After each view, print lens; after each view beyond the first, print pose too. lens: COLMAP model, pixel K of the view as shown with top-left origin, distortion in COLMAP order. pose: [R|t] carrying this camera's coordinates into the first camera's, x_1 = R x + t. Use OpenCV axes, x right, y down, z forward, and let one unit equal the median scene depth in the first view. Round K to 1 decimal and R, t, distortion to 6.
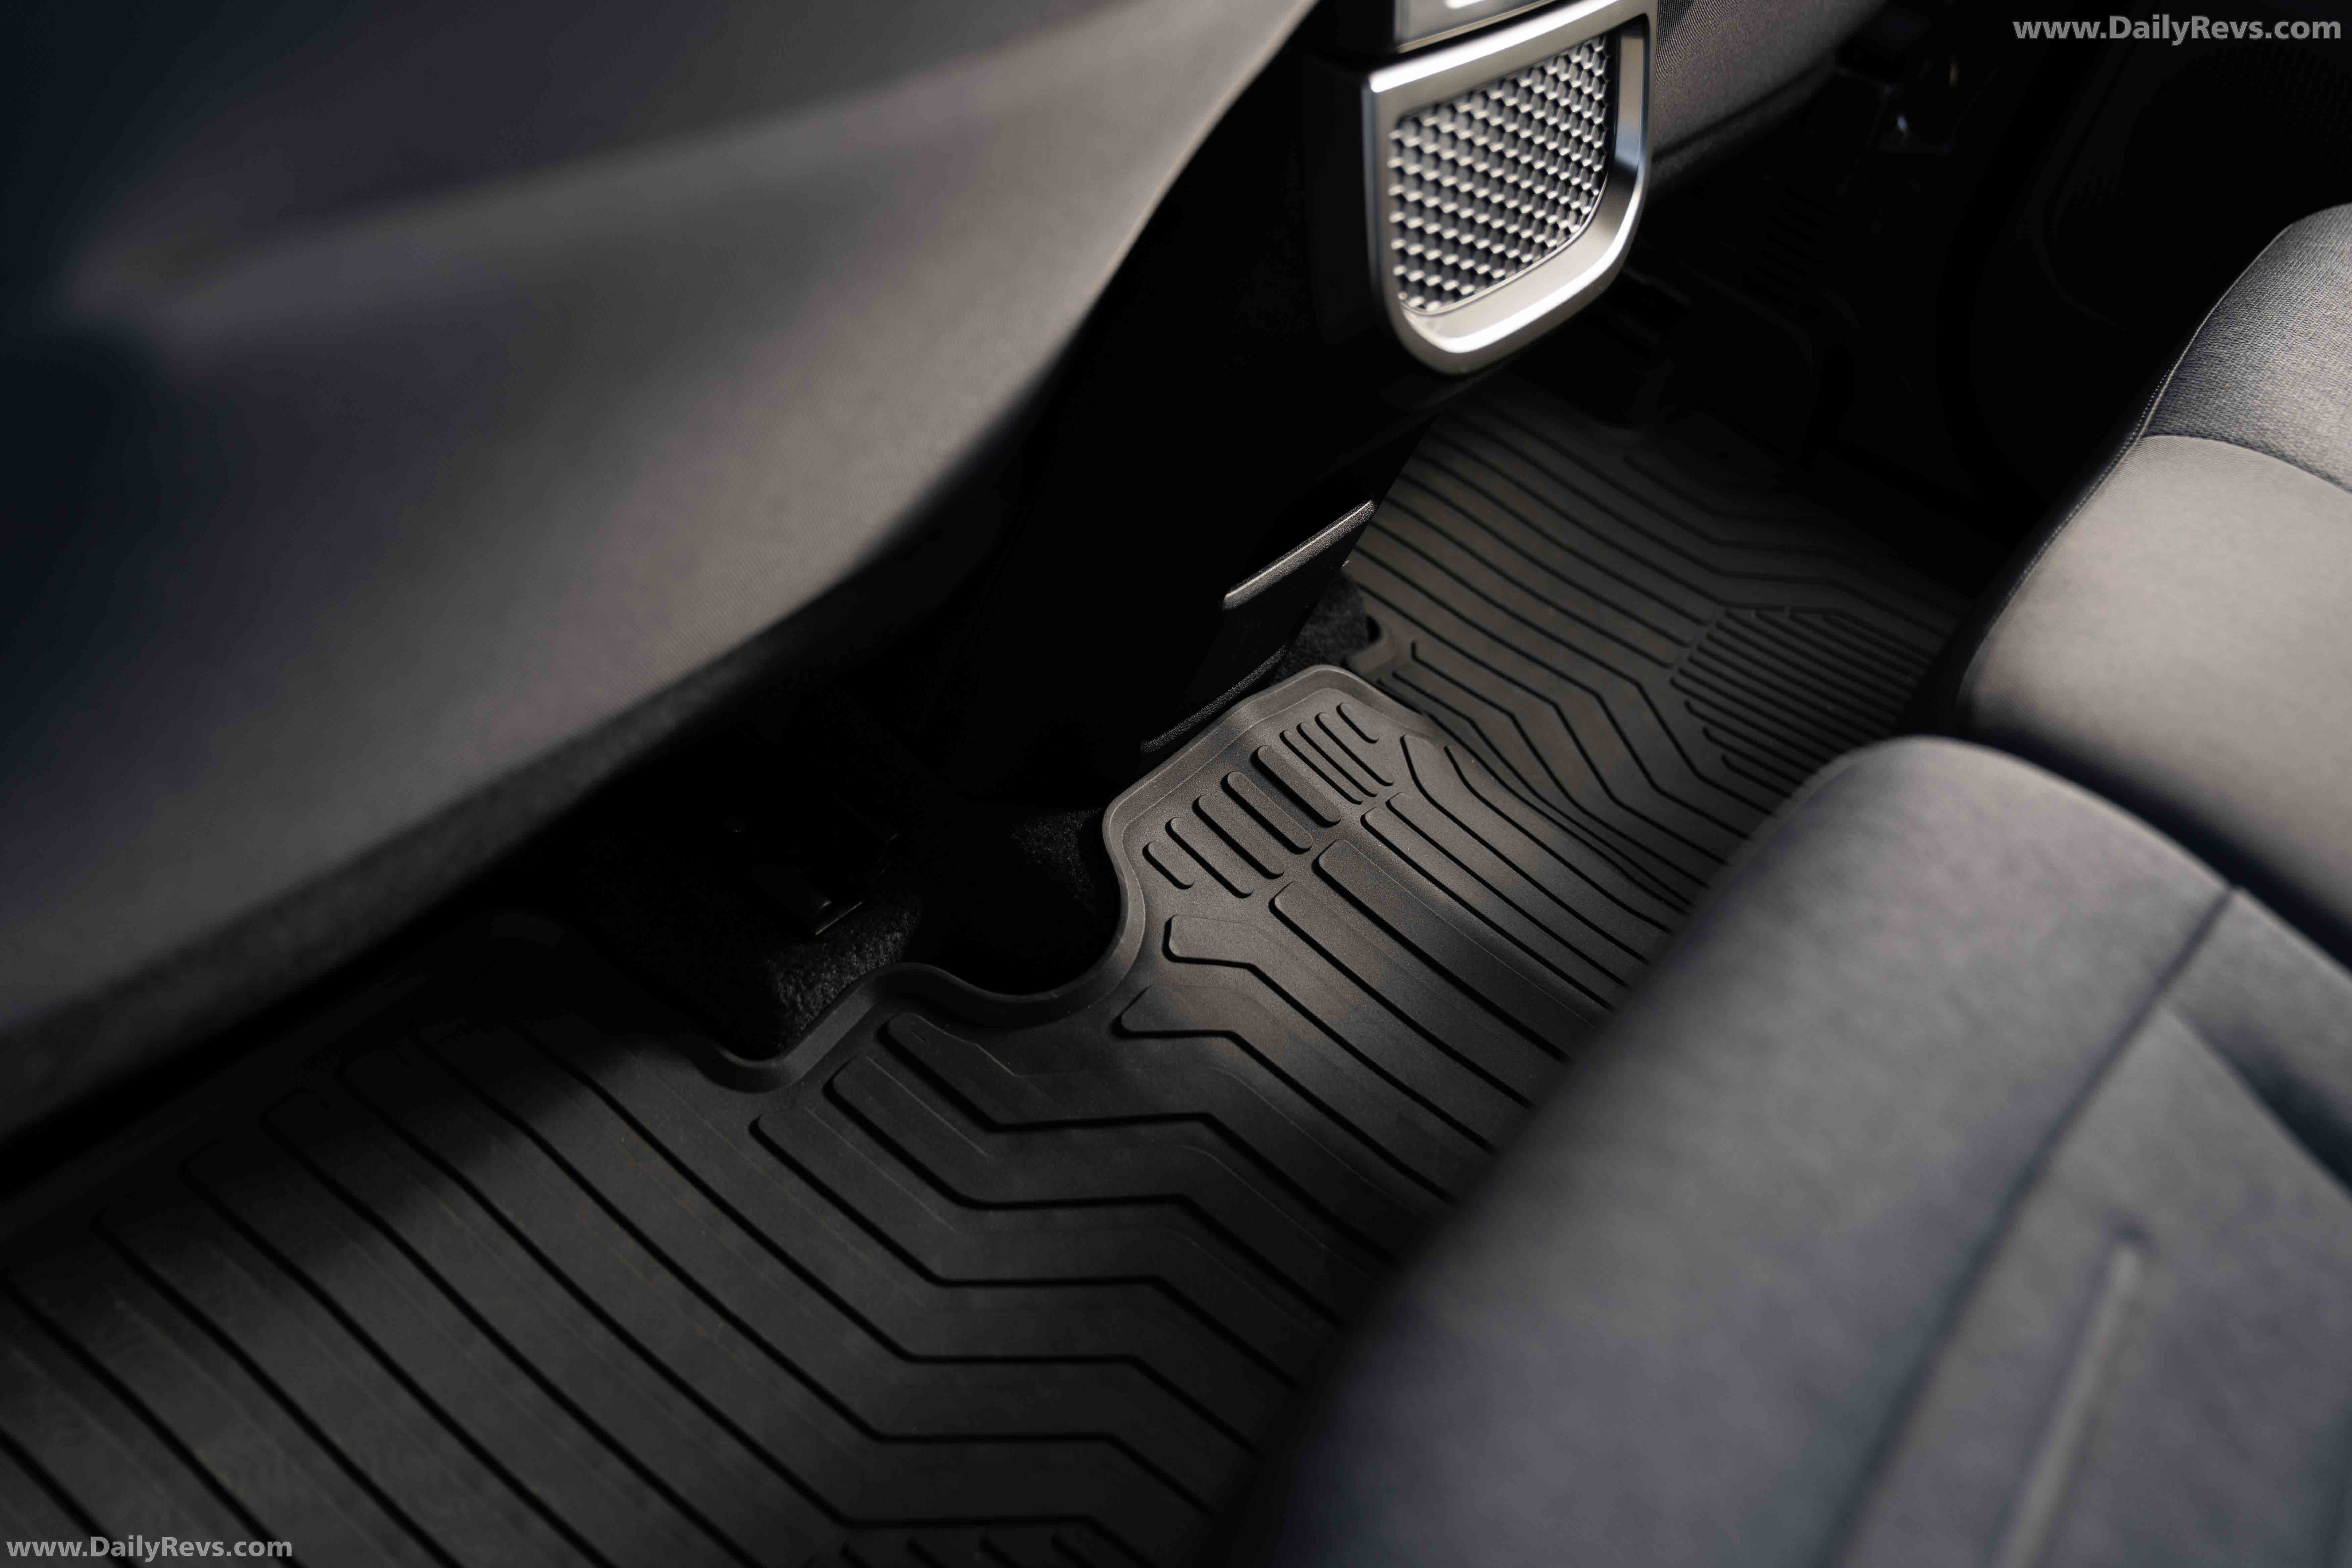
lens RADIAL K [[2362.3, 0, 1176.0], [0, 2362.3, 784.0], [0, 0, 1]] dist [-0.005785, 0.255630]
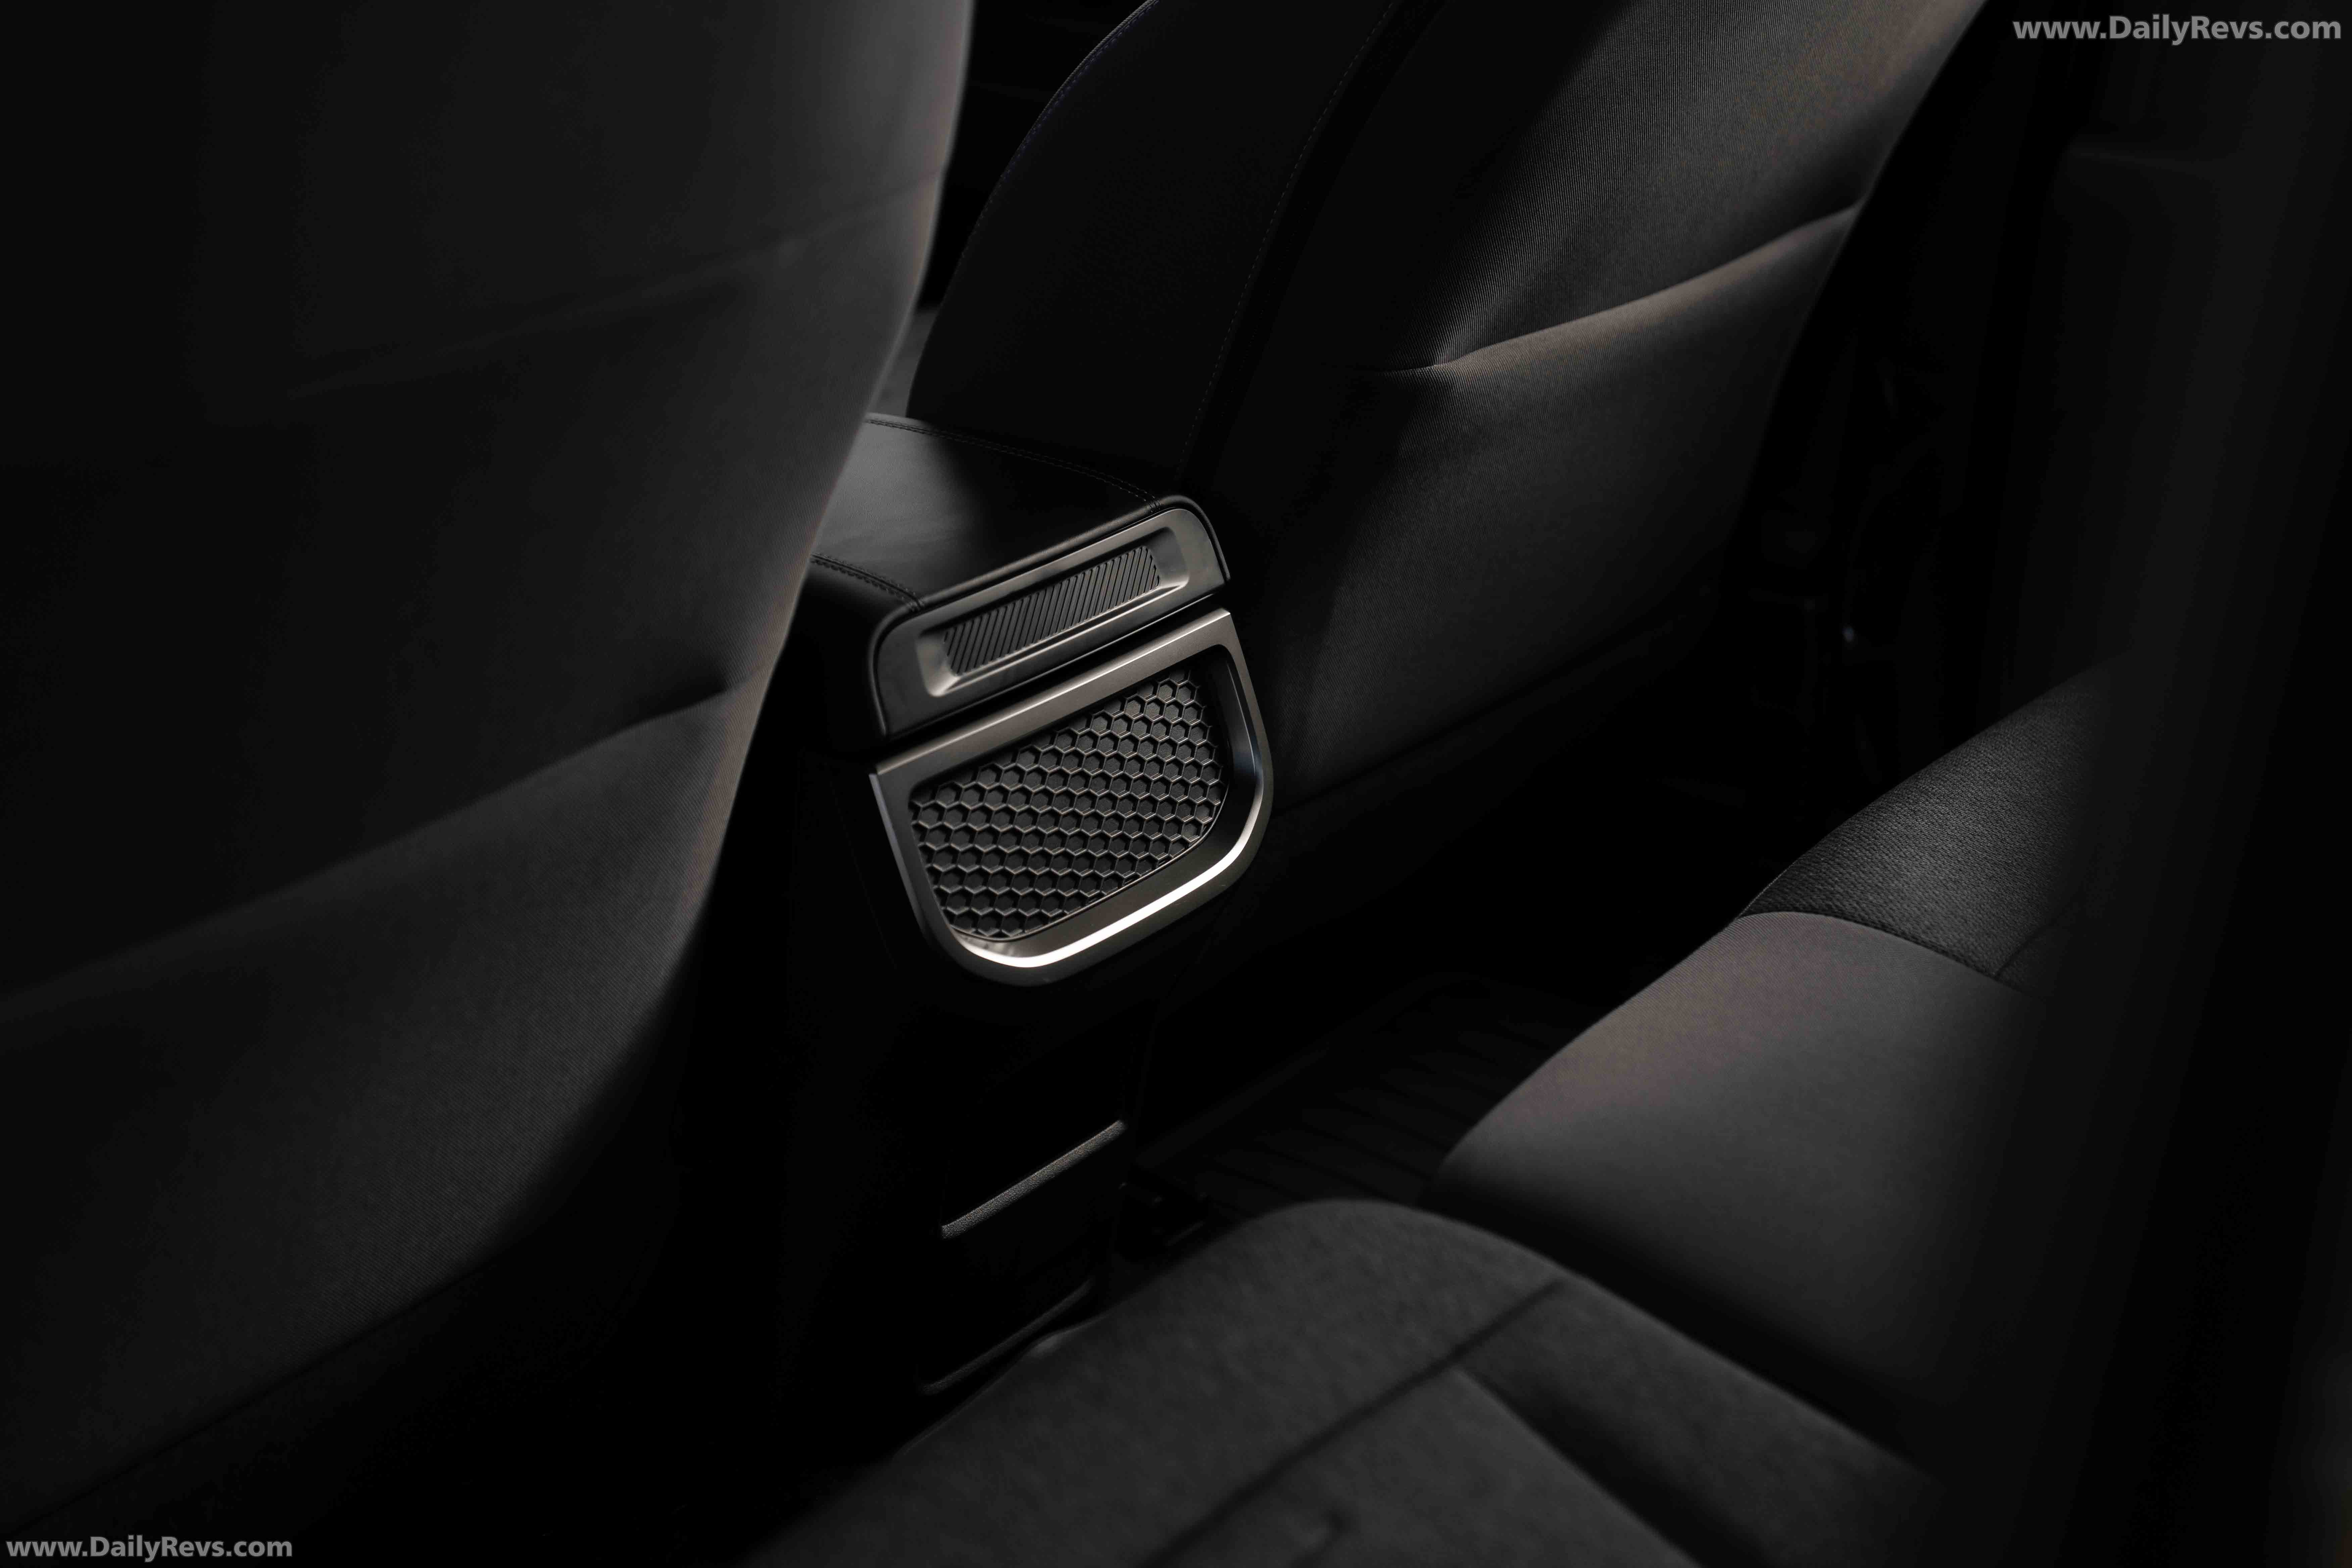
lens RADIAL K [[3673.1, 0, 1176.0], [0, 3673.1, 784.0], [0, 0, 1]] dist [0.145578, 0.027327]
pose [[0.964981, -0.204719, -0.164018, 0.435613], [0.152991, 0.947124, -0.282045, 0.217645], [0.213085, 0.247075, 0.945277, -0.612543]]
